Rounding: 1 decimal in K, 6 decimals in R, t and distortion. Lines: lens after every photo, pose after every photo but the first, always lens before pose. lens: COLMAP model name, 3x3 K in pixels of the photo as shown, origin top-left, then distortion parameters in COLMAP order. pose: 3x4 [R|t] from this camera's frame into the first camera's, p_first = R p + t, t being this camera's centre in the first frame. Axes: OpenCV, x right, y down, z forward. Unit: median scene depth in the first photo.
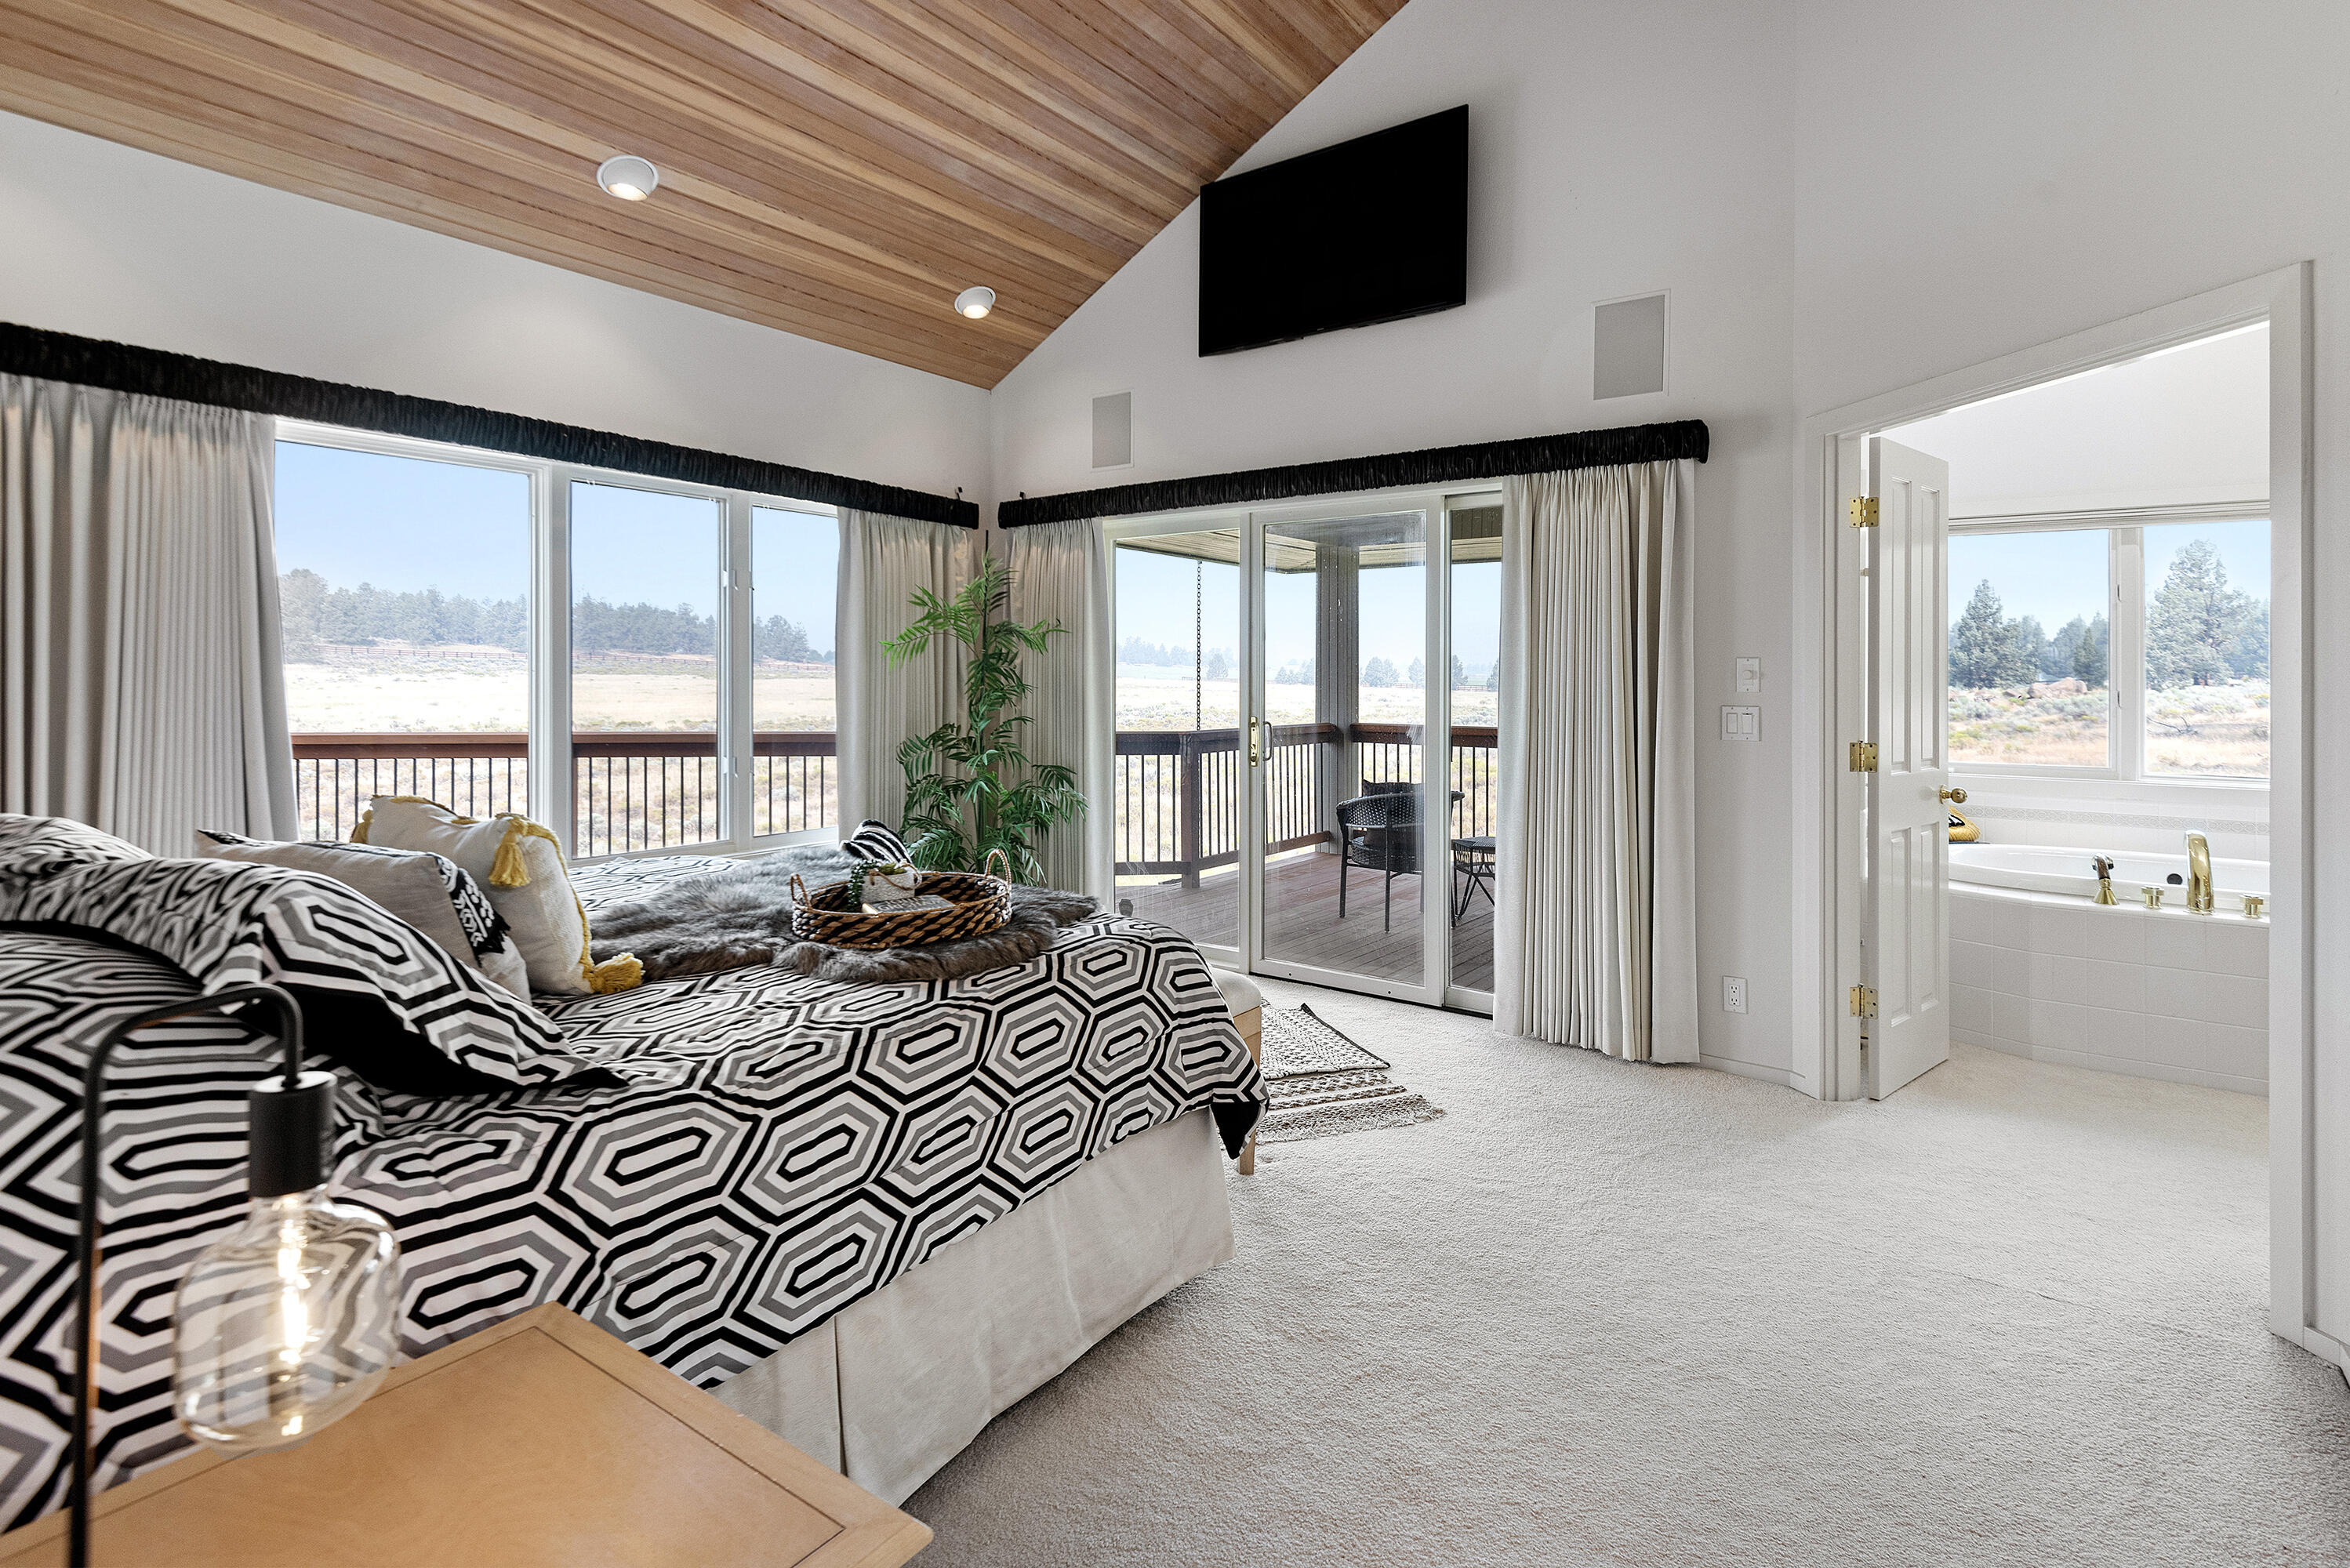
lens RADIAL K [[1233.2, 0, 1175.0], [0, 1233.2, 651.3], [0, 0, 1]] dist [0.001847, 0.000103]
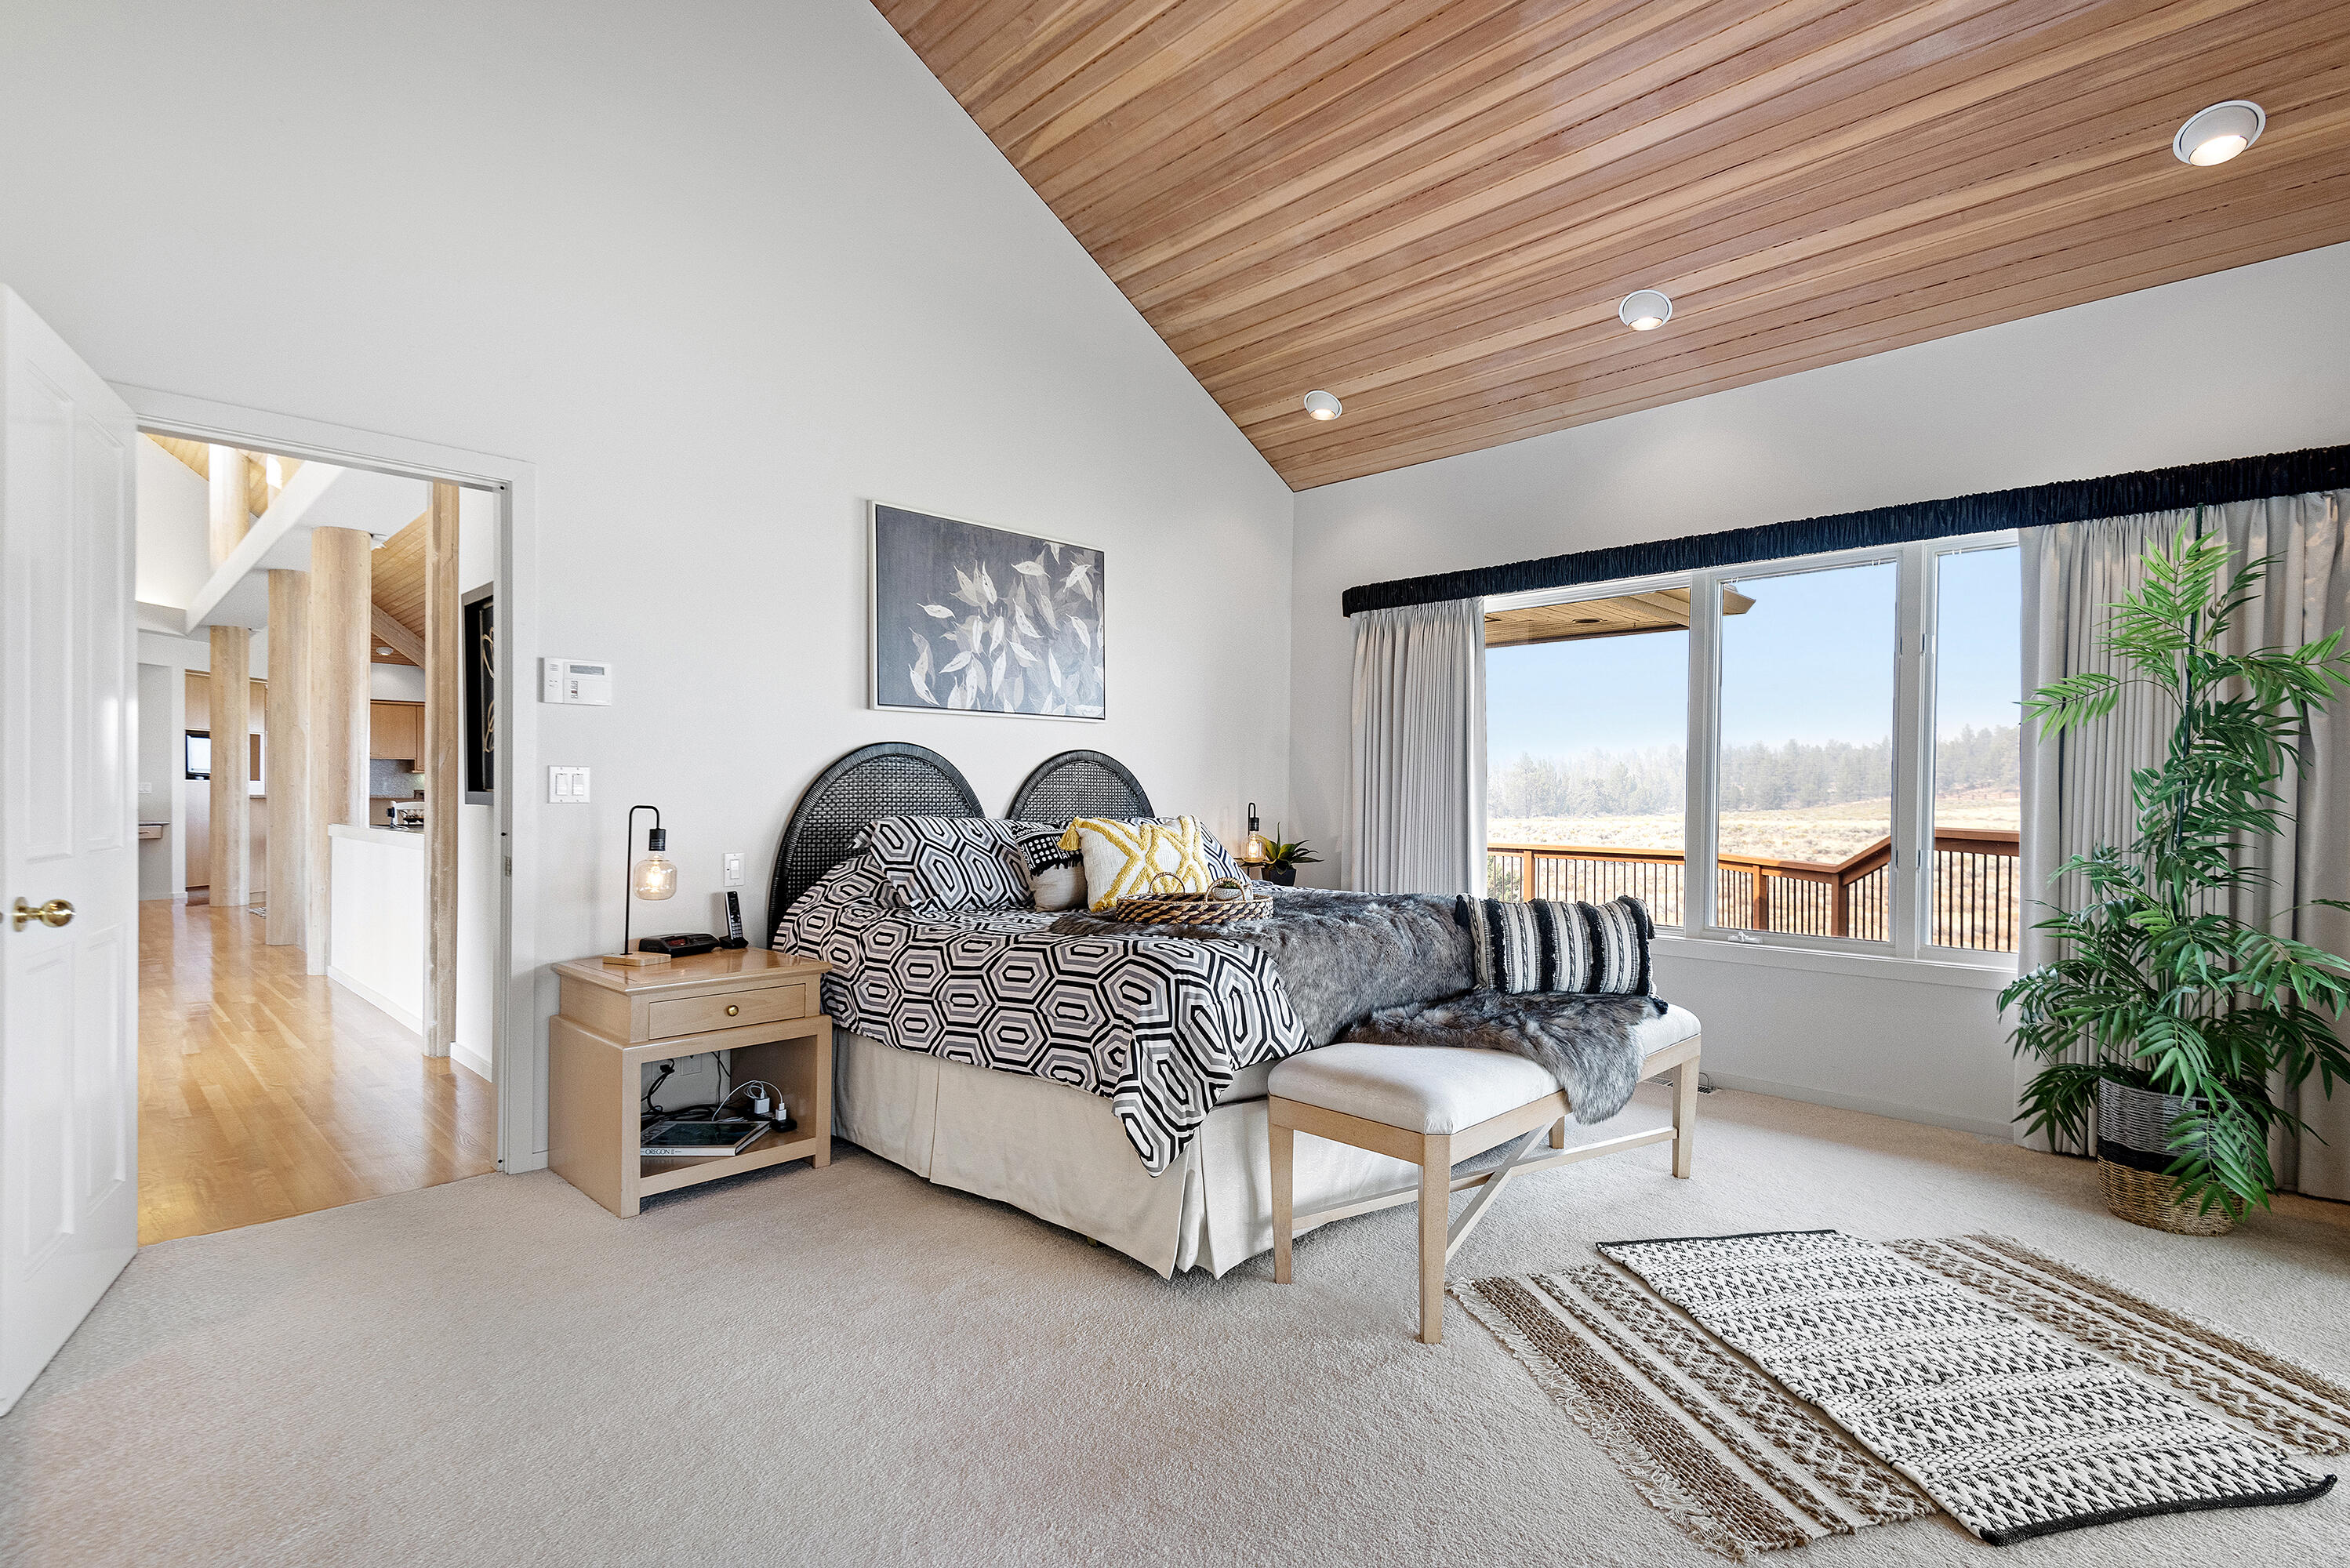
lens RADIAL K [[1146.0, 0, 1175.0], [0, 1146.0, 784.0], [0, 0, 1]] dist [0.037151, -0.023513]
pose [[-0.204931, -0.015782, -0.978649, 0.589650], [0.011833, 0.999757, -0.018601, 0.051864], [0.978705, -0.015392, -0.204694, 0.707035]]
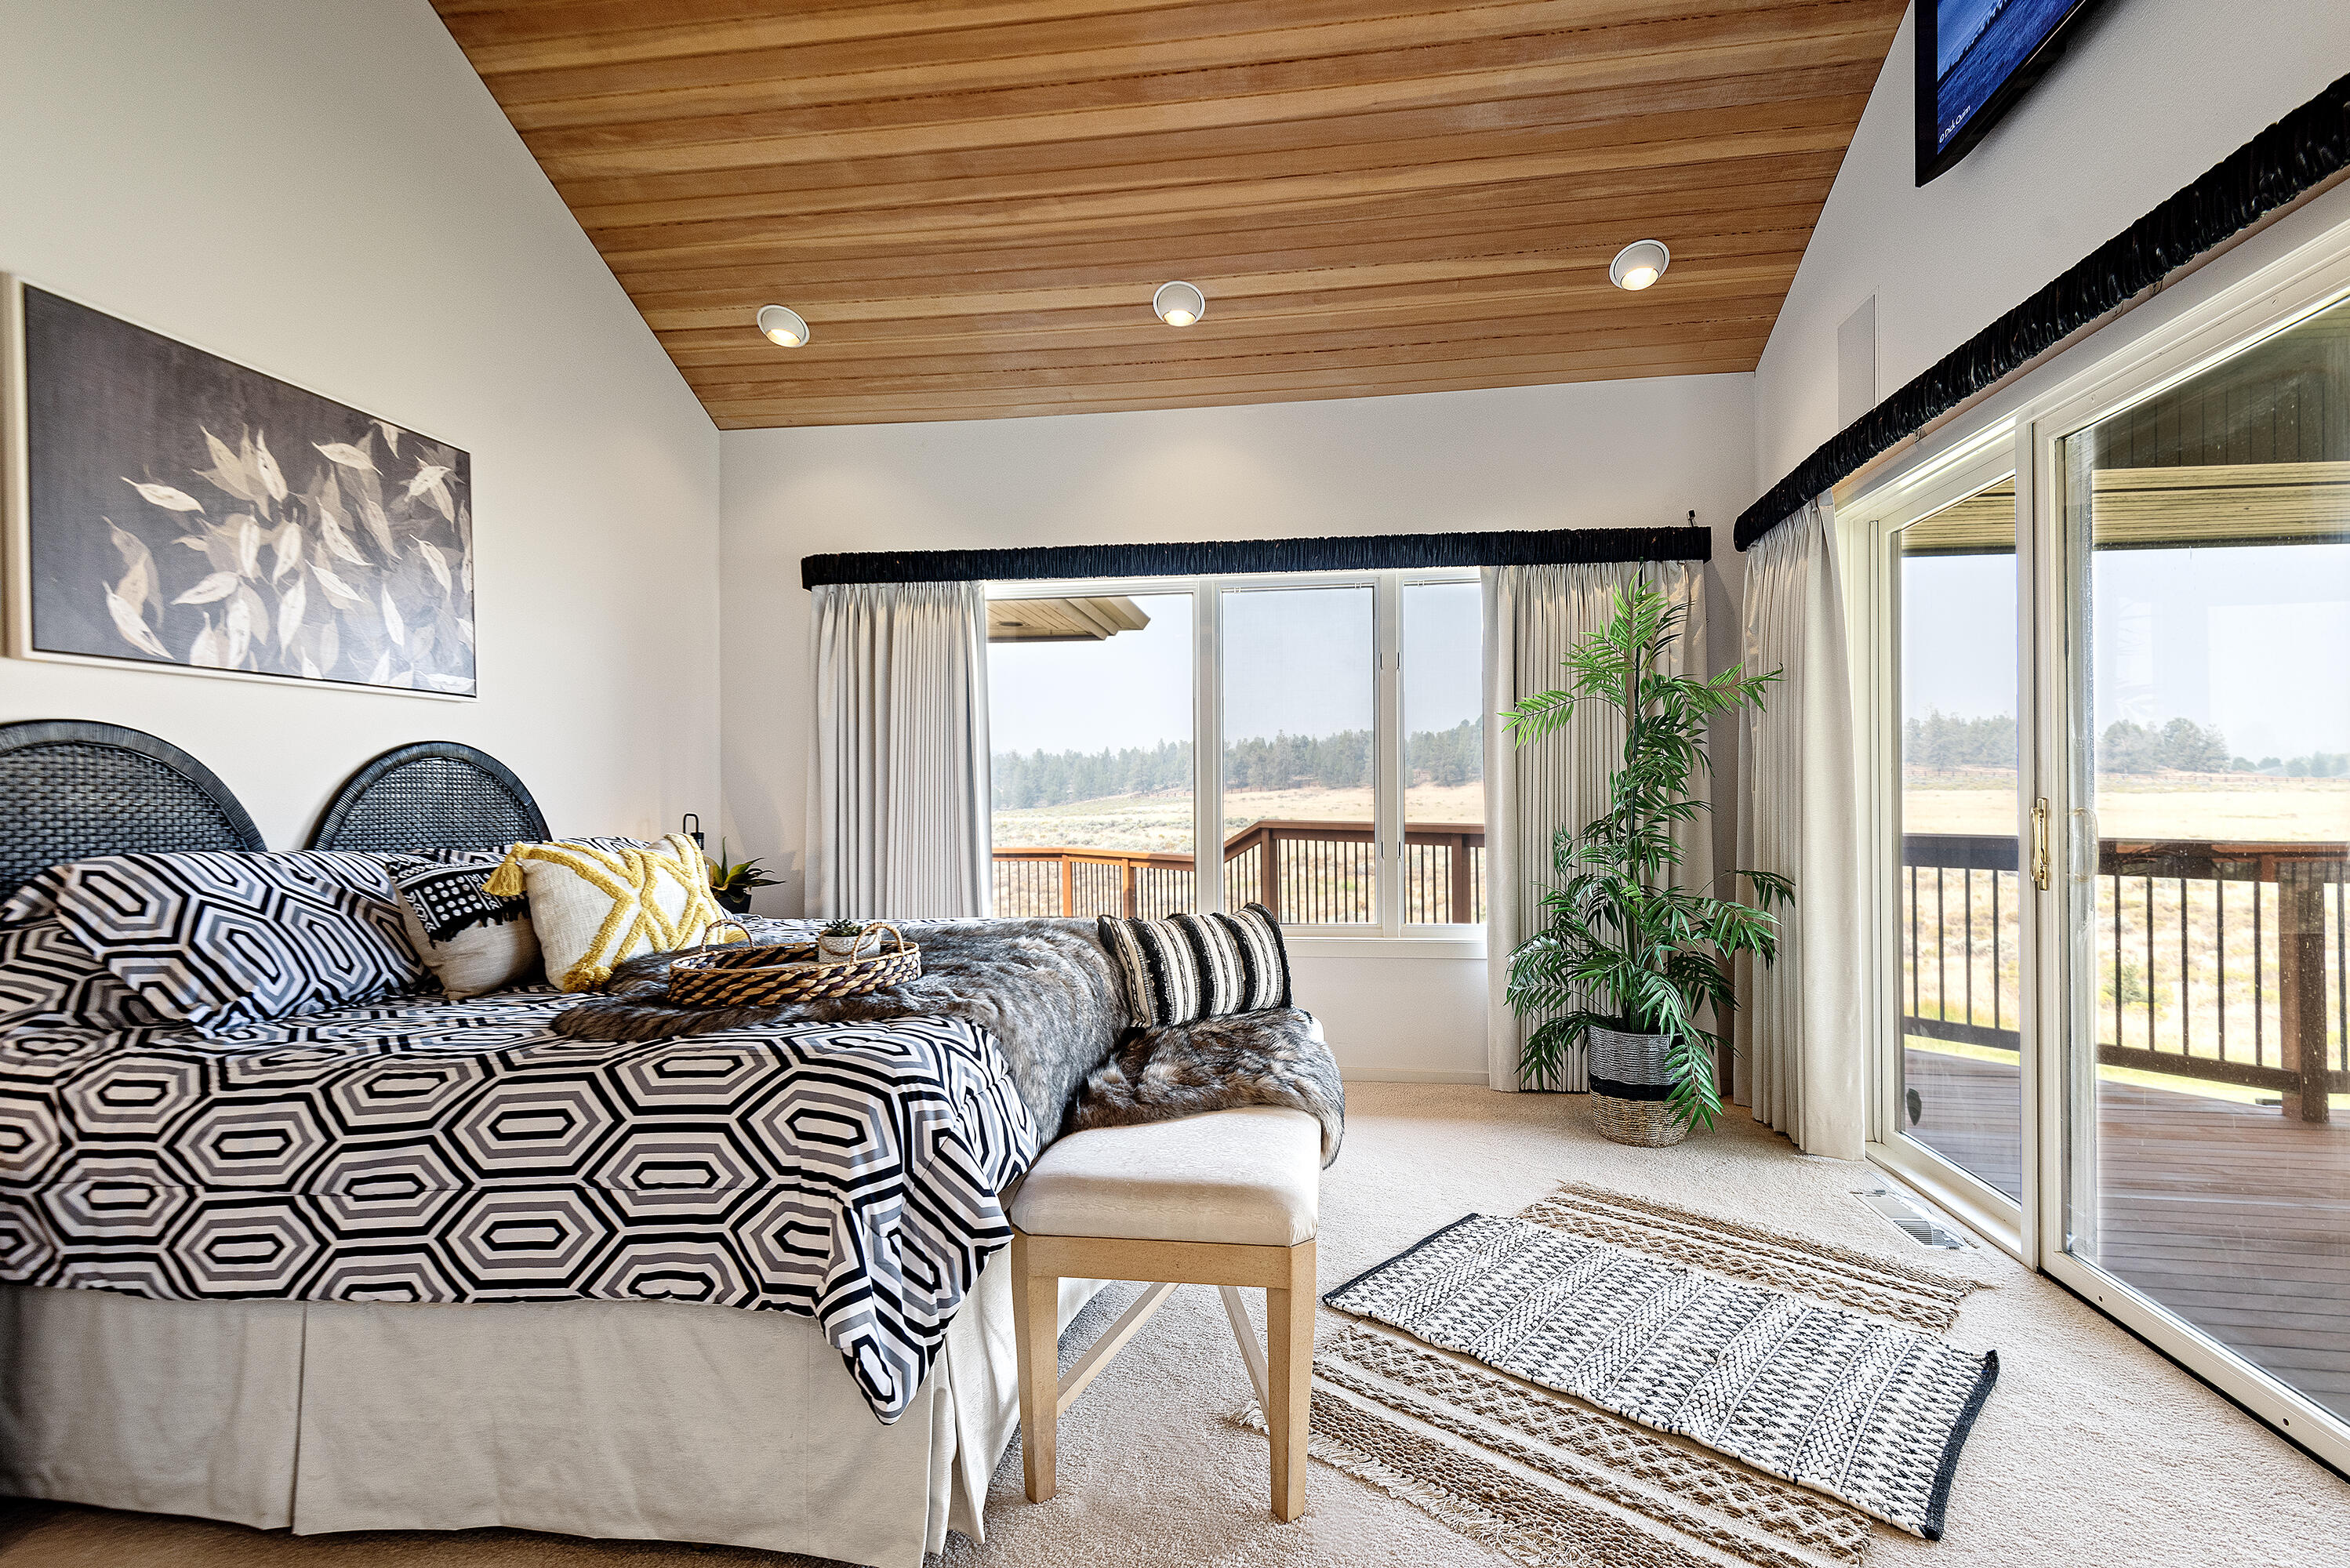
lens RADIAL K [[1078.3, 0, 1203.0], [0, 1078.3, 786.4], [0, 0, 1]] dist [0.030133, -0.017923]
pose [[0.444209, -0.017977, -0.895743, 0.375950], [0.028982, 0.999564, -0.005688, 0.045060], [0.895455, -0.023433, 0.444536, 0.518920]]
